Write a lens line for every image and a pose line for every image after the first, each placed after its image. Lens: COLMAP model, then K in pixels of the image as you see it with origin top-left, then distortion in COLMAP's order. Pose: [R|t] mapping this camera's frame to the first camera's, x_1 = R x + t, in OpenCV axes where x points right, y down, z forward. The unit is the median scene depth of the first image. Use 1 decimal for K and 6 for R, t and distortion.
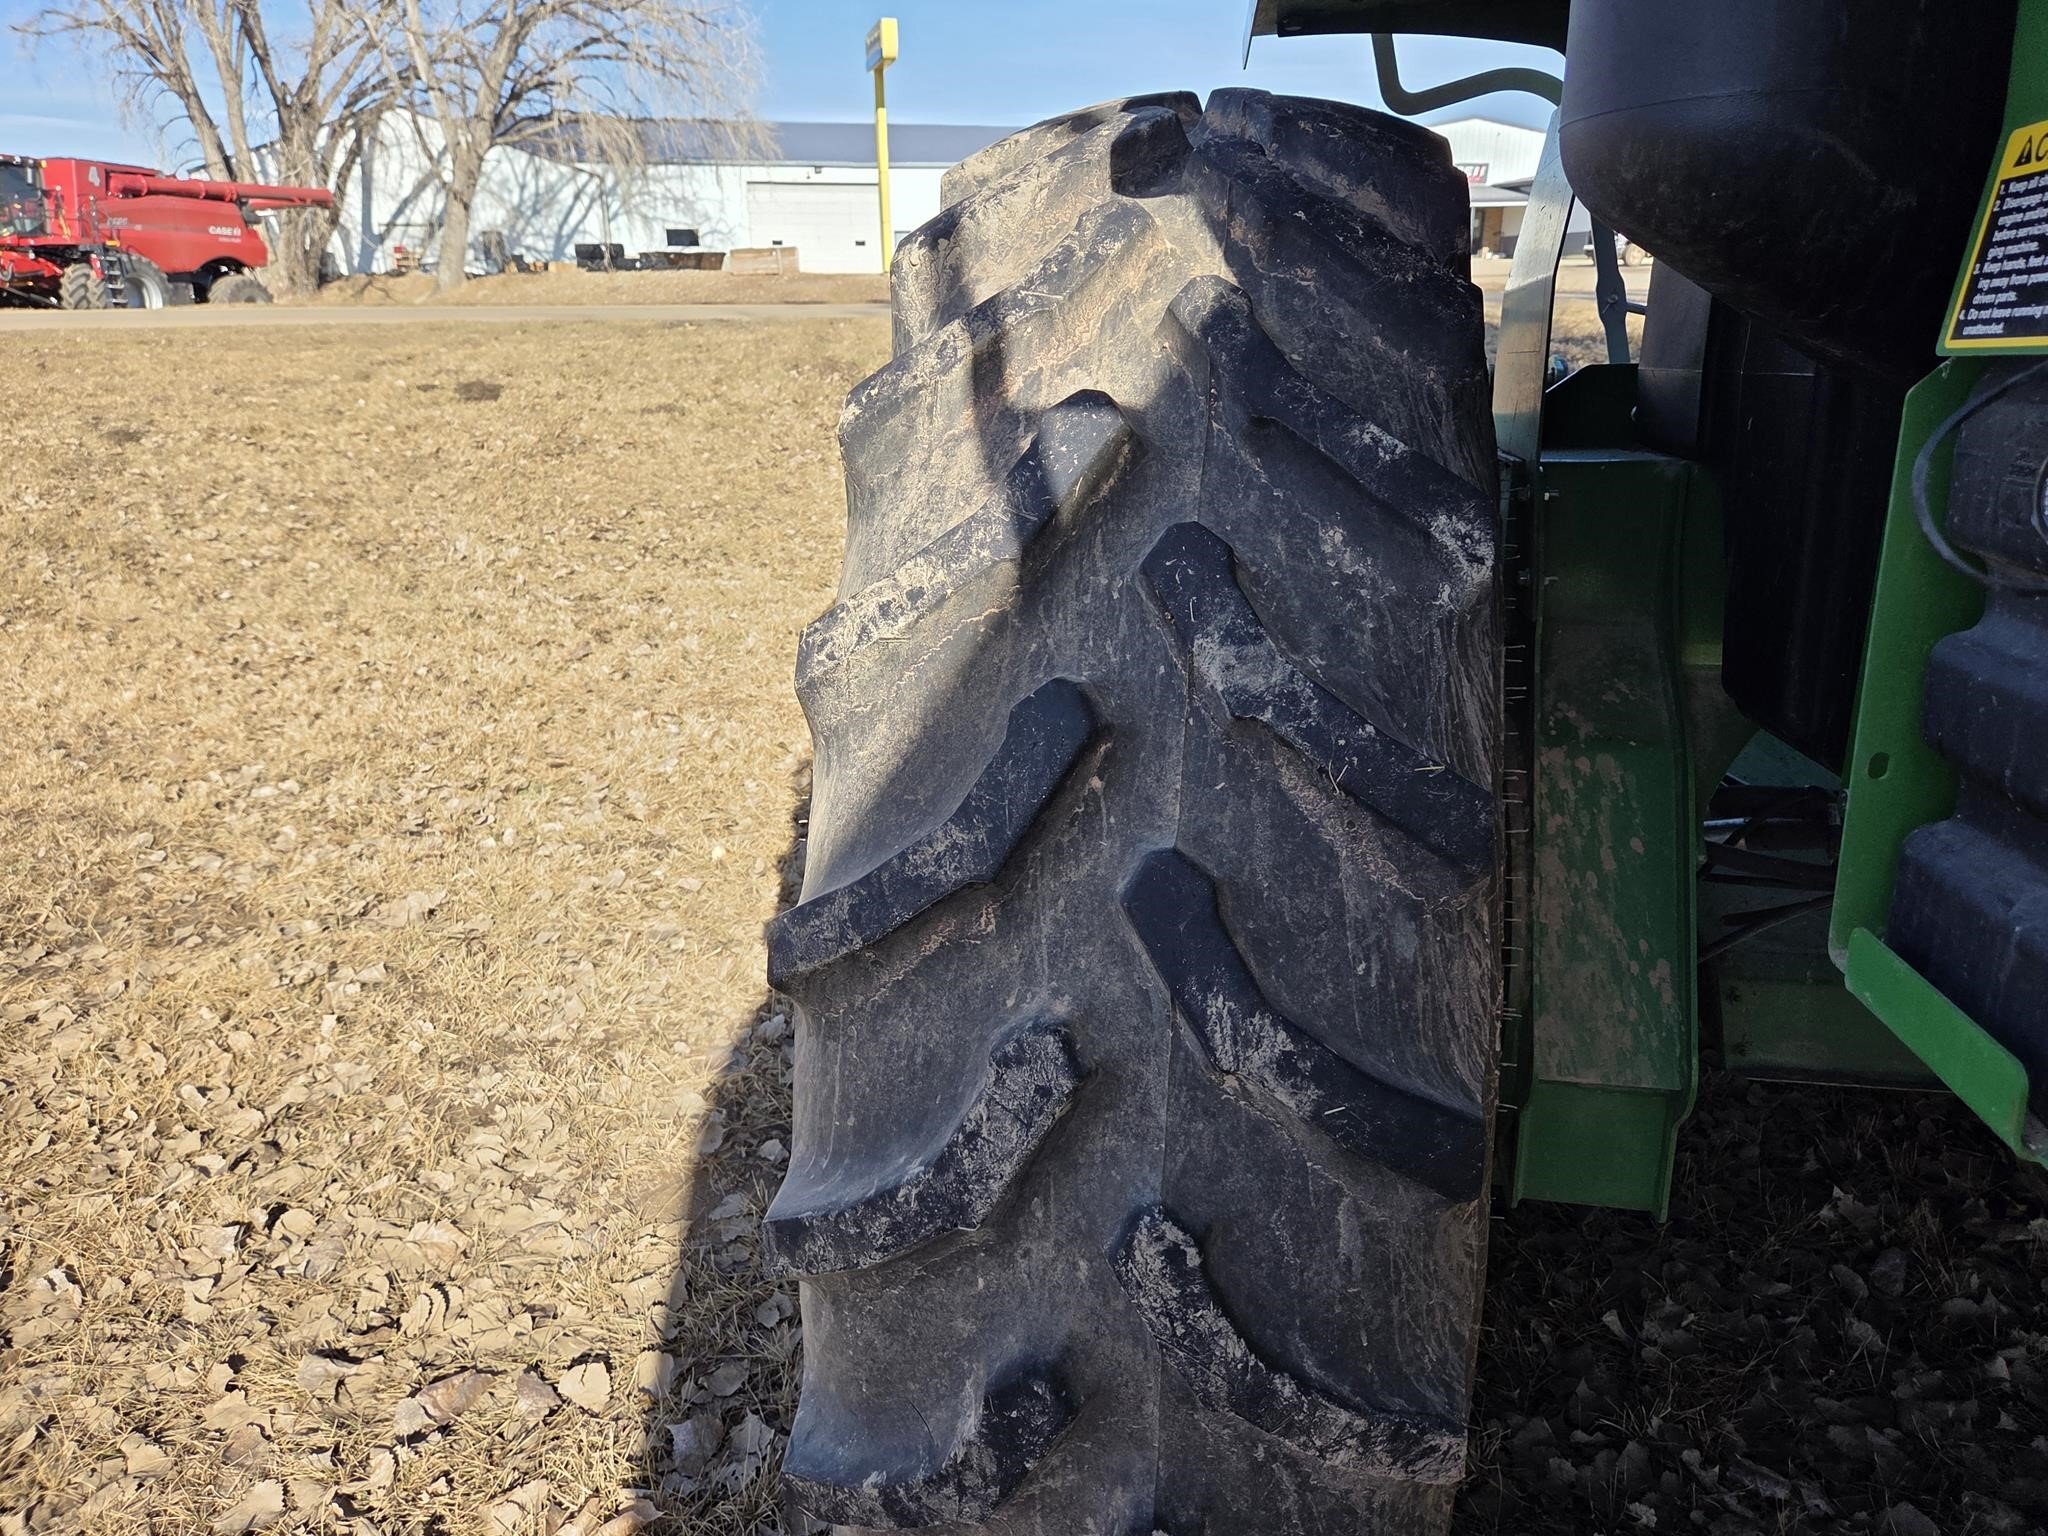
lens RADIAL K [[1418.7, 0, 1065.0], [0, 1418.7, 766.6], [0, 0, 1]] dist [0.001748, 0.004118]
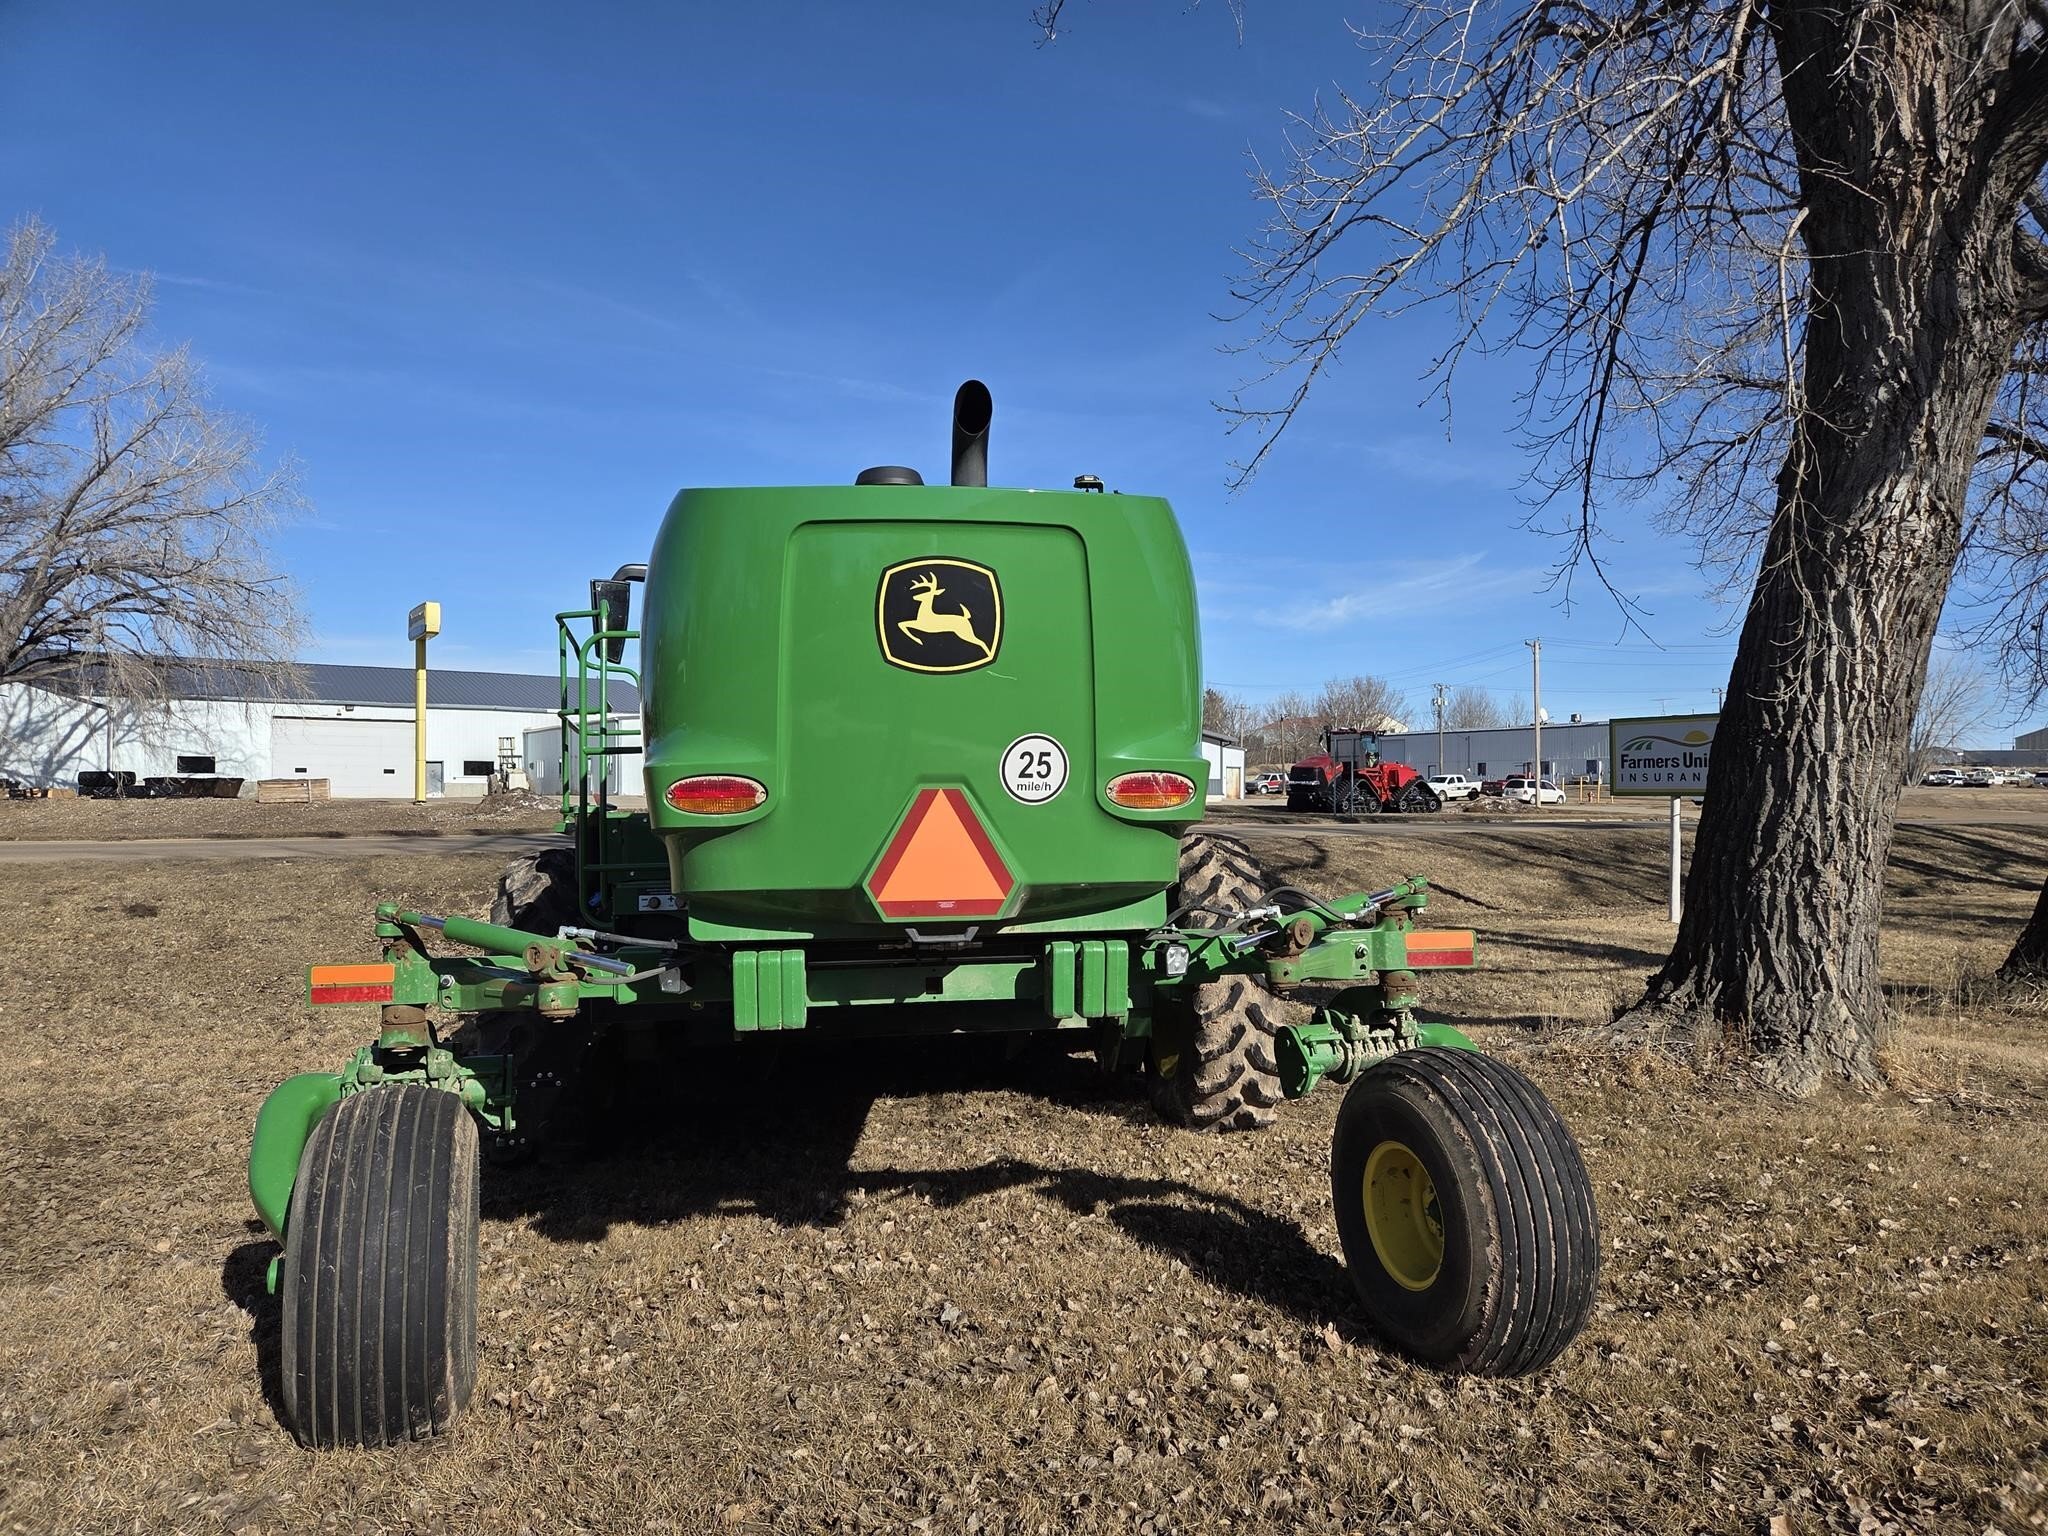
lens RADIAL K [[1418.7, 0, 1065.0], [0, 1418.7, 766.6], [0, 0, 1]] dist [0.001748, 0.004118]
pose [[0.949967, 0.003102, 0.312334, 0.006049], [0.103830, 0.939950, -0.325137, 0.032025], [-0.294587, 0.341299, 0.892599, -0.119603]]
